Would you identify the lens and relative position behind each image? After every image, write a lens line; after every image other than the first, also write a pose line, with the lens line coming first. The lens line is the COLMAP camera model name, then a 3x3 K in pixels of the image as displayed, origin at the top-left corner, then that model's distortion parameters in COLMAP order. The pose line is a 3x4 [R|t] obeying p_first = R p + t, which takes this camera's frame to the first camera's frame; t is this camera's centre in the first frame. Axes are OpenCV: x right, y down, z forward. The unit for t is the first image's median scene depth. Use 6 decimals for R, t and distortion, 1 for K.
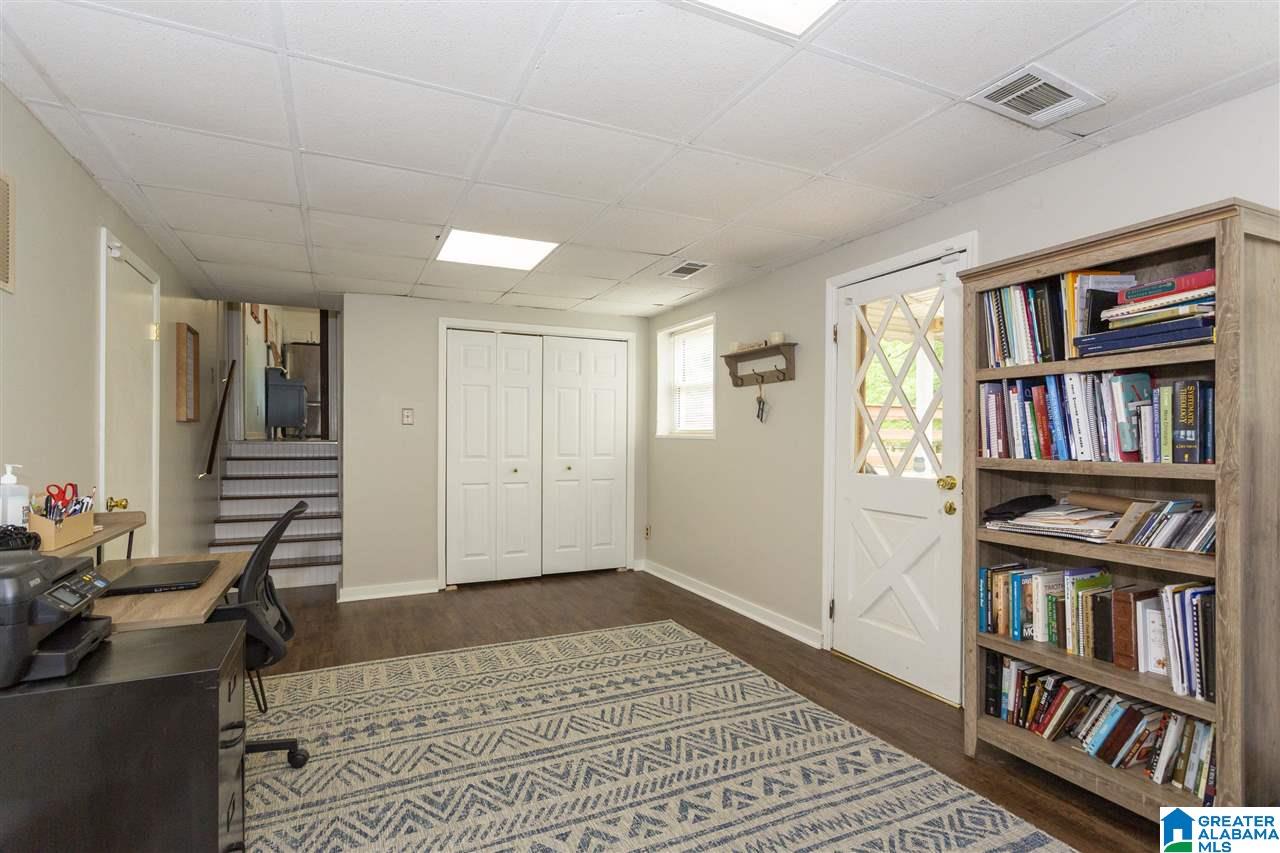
lens RADIAL K [[616.5, 0, 627.4], [0, 616.5, 430.8], [0, 0, 1]] dist [0.001965, 0.000639]
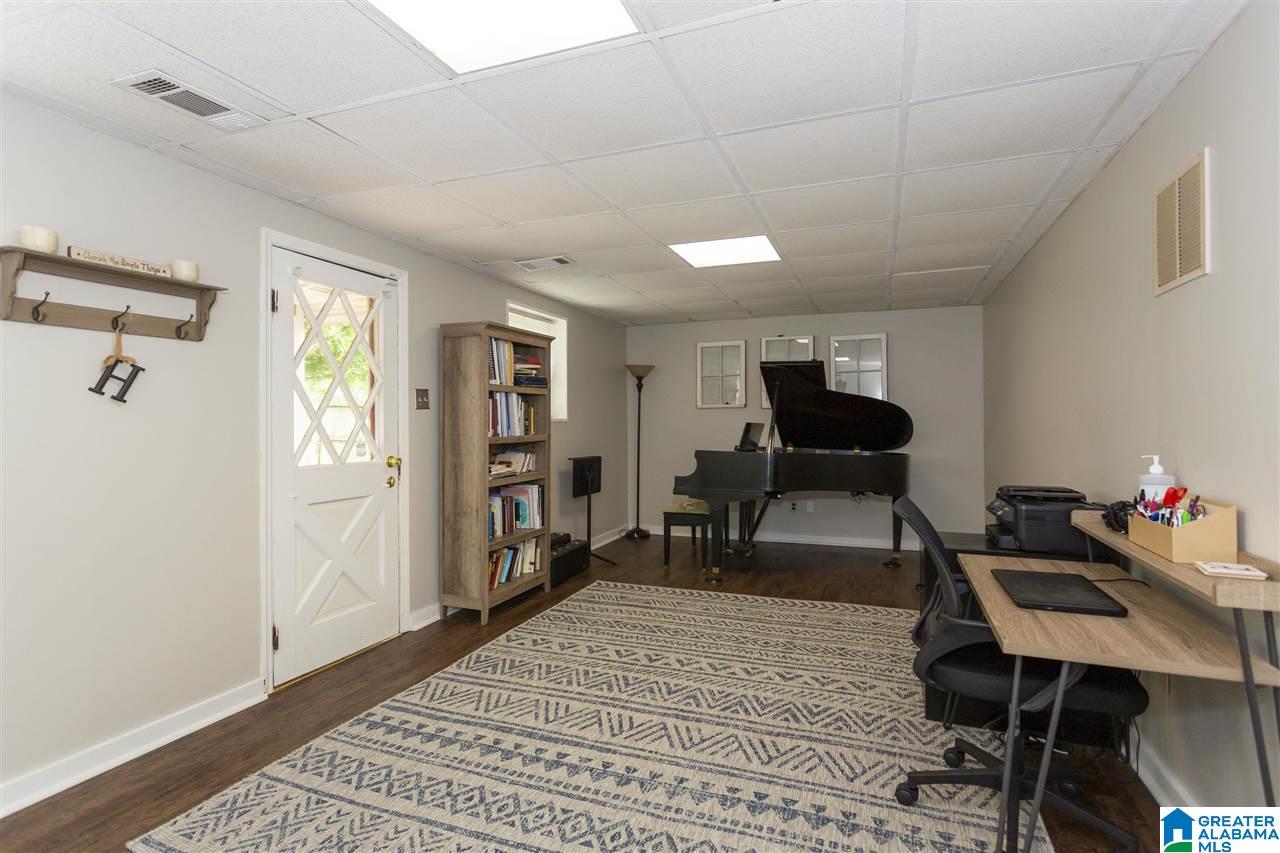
lens RADIAL K [[616.5, 0, 633.4], [0, 616.5, 420.0], [0, 0, 1]] dist [0.001965, 0.000639]
pose [[-0.683107, -0.000886, 0.730318, -0.815660], [-0.007111, 0.999960, -0.005439, 0.003704], [-0.730284, -0.008909, -0.683086, 1.696047]]
